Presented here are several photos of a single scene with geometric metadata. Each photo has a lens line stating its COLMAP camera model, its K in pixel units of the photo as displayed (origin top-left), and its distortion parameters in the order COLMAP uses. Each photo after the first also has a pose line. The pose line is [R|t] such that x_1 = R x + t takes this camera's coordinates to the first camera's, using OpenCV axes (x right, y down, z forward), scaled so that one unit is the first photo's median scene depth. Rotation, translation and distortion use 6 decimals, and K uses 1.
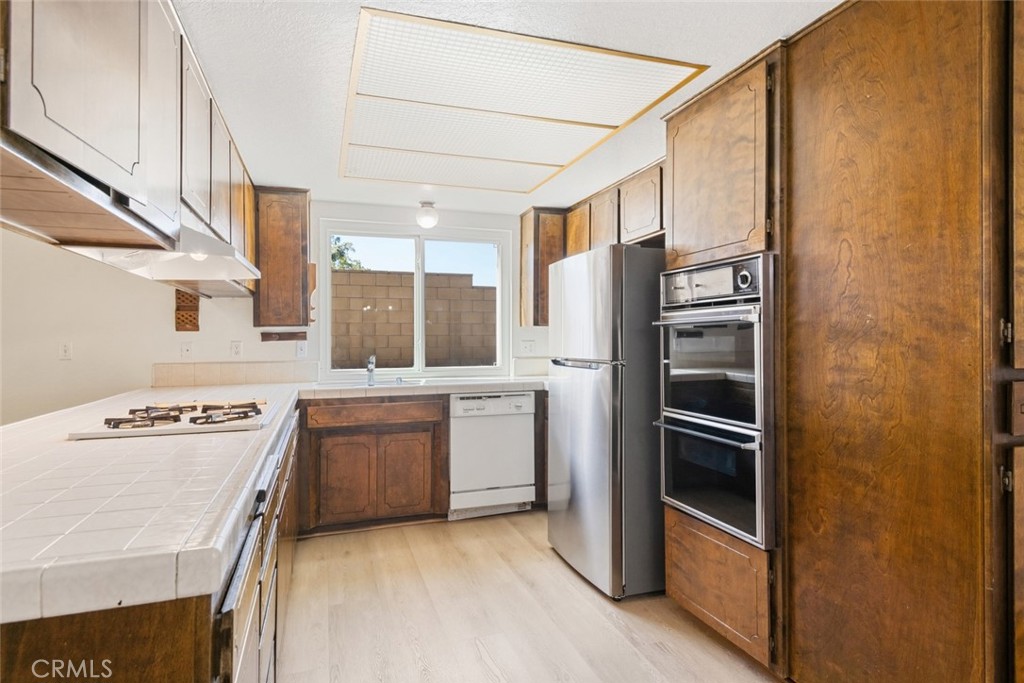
lens RADIAL K [[524.0, 0, 512.5], [0, 524.0, 337.5], [0, 0, 1]] dist [0.007903, 0.000015]
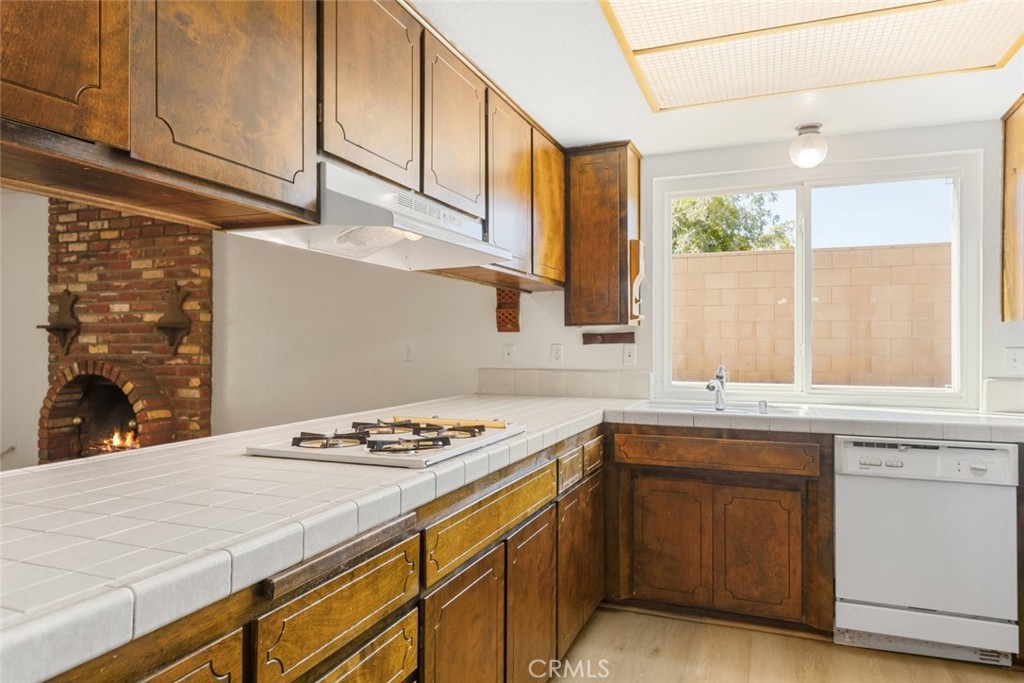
lens RADIAL K [[643.6, 0, 509.1], [0, 643.6, 339.6], [0, 0, 1]] dist [0.013314, -0.014522]
pose [[0.761422, 0.003224, -0.648248, 0.076283], [-0.004338, 0.999991, -0.000123, 0.000795], [0.648242, 0.002906, 0.761429, 0.196401]]
